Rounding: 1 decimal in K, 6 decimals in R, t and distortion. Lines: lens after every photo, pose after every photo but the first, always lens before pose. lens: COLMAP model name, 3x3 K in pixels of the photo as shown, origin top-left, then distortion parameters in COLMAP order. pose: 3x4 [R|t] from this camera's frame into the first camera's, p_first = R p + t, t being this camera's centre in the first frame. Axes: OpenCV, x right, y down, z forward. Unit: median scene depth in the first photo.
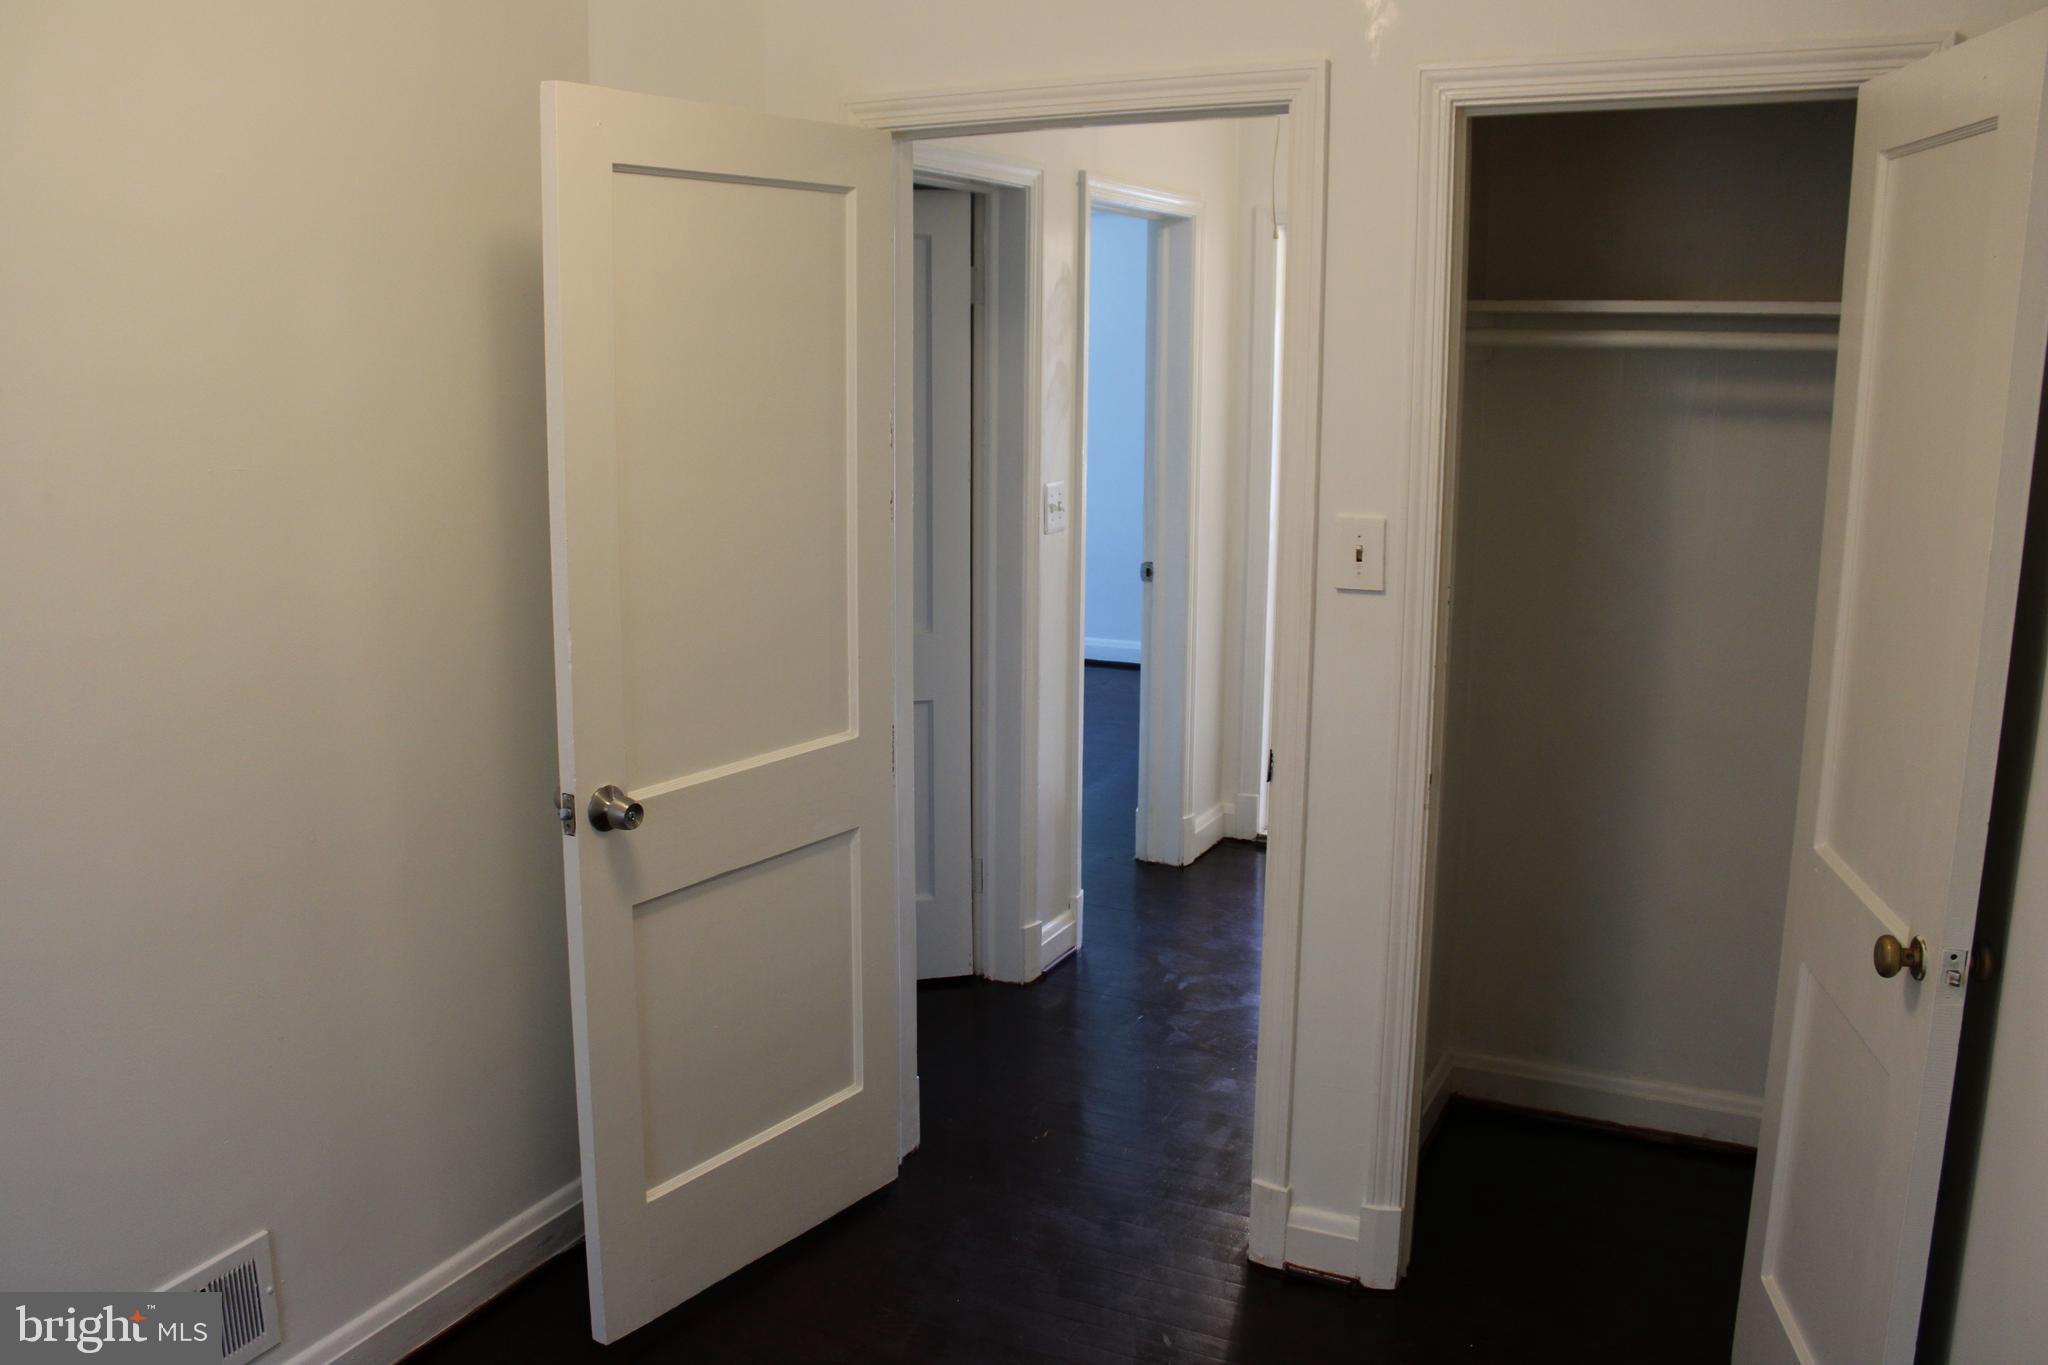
lens RADIAL K [[1717.2, 0, 1030.1], [0, 1717.2, 671.2], [0, 0, 1]] dist [-0.154499, 0.133313]
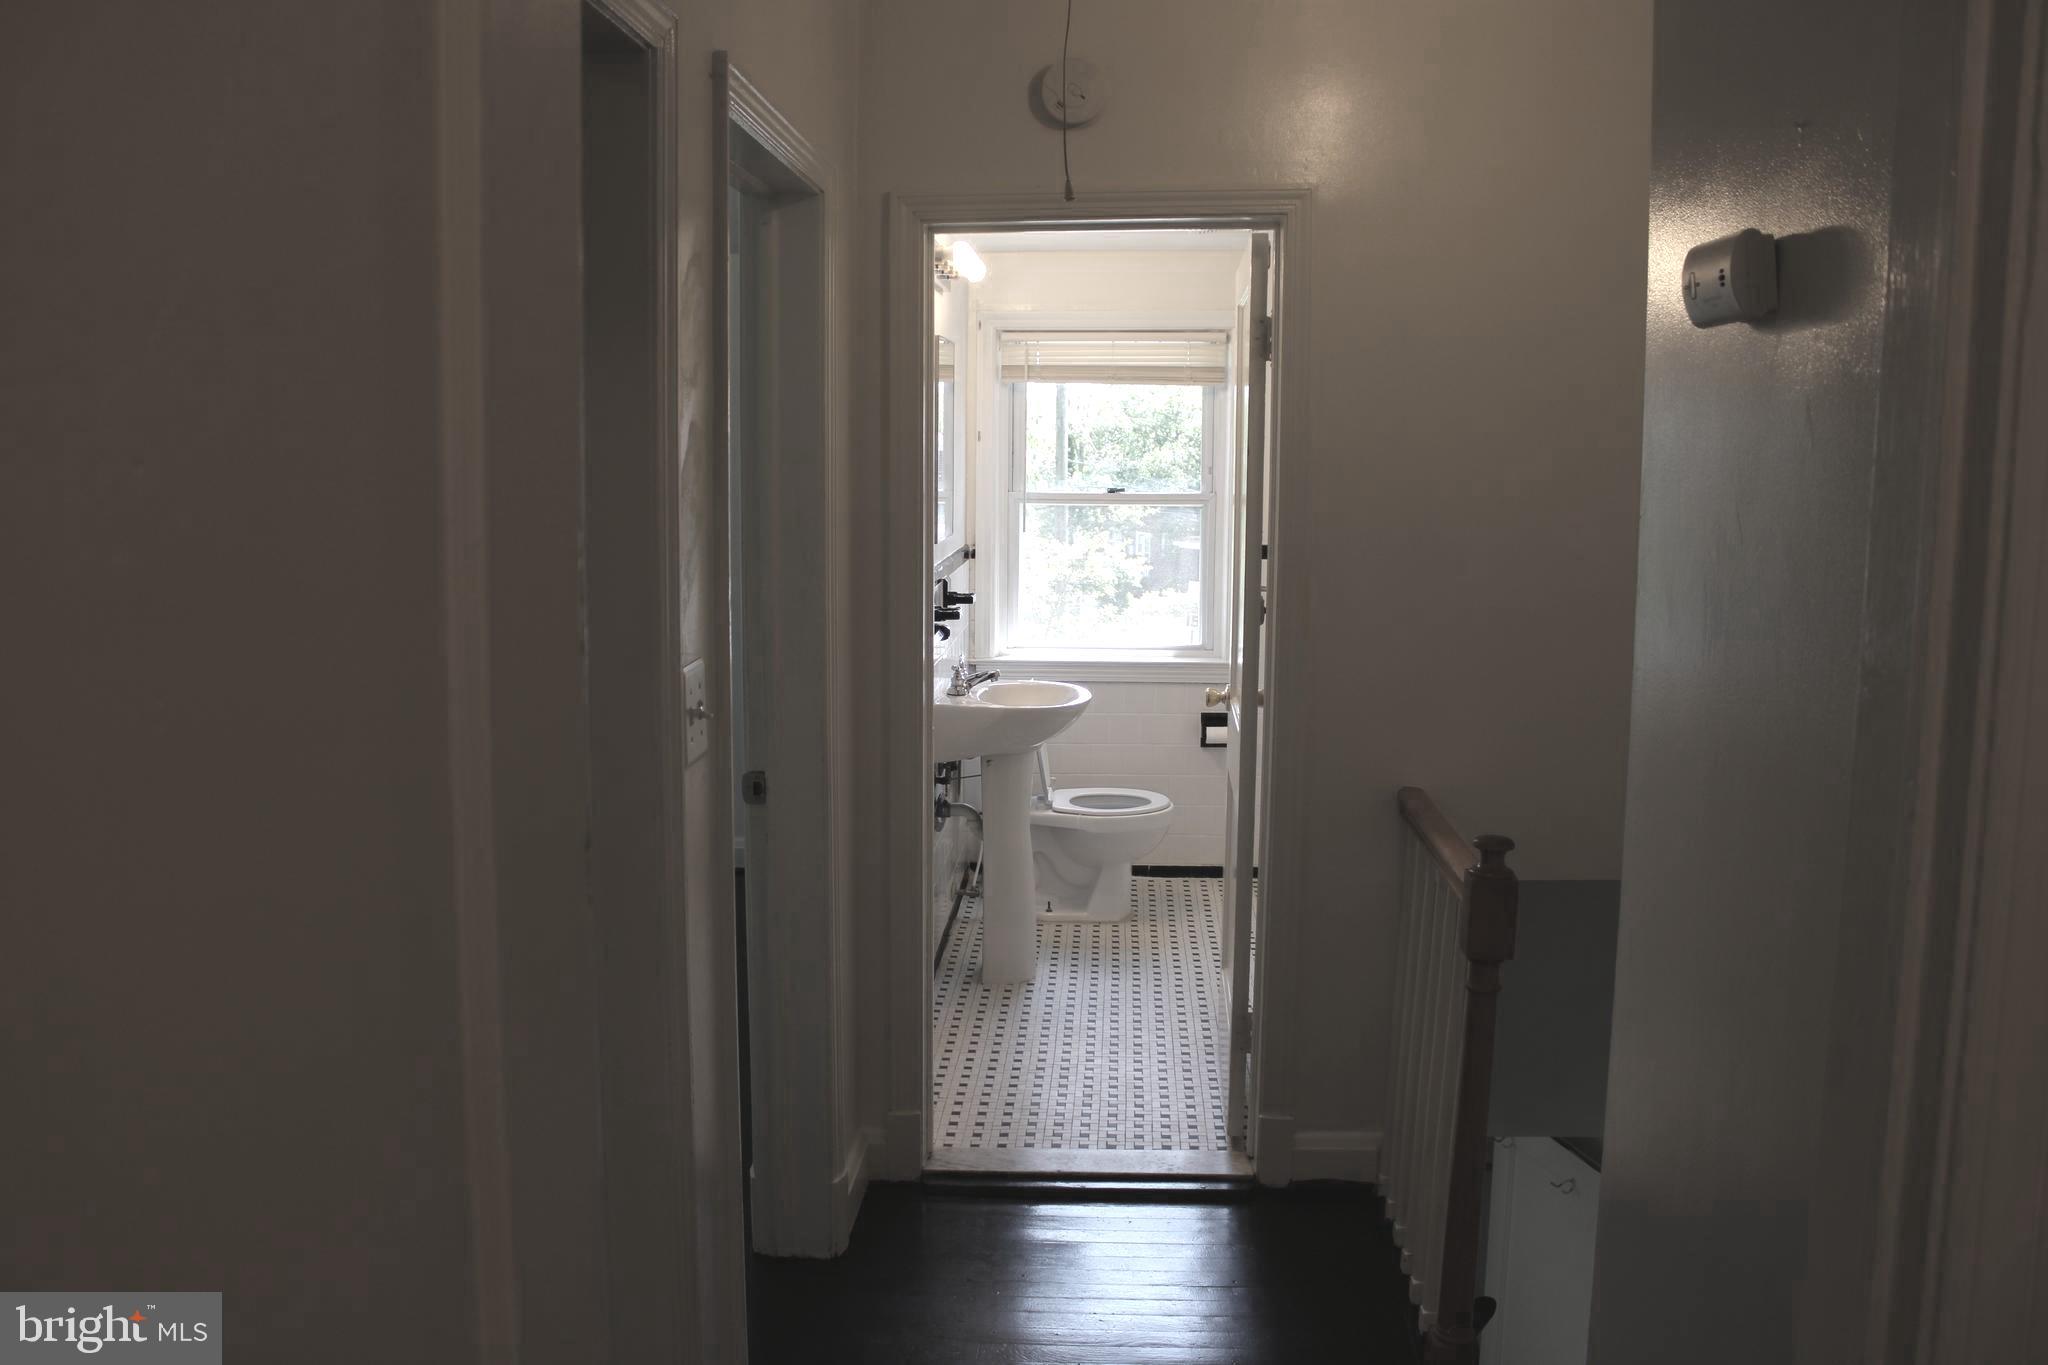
lens RADIAL K [[1717.2, 0, 1030.1], [0, 1717.2, 671.2], [0, 0, 1]] dist [-0.154499, 0.133313]
pose [[0.921611, -0.051000, 0.384750, -0.070641], [0.075019, 0.996042, -0.047669, -0.063174], [-0.380797, 0.072796, 0.921789, 0.414648]]
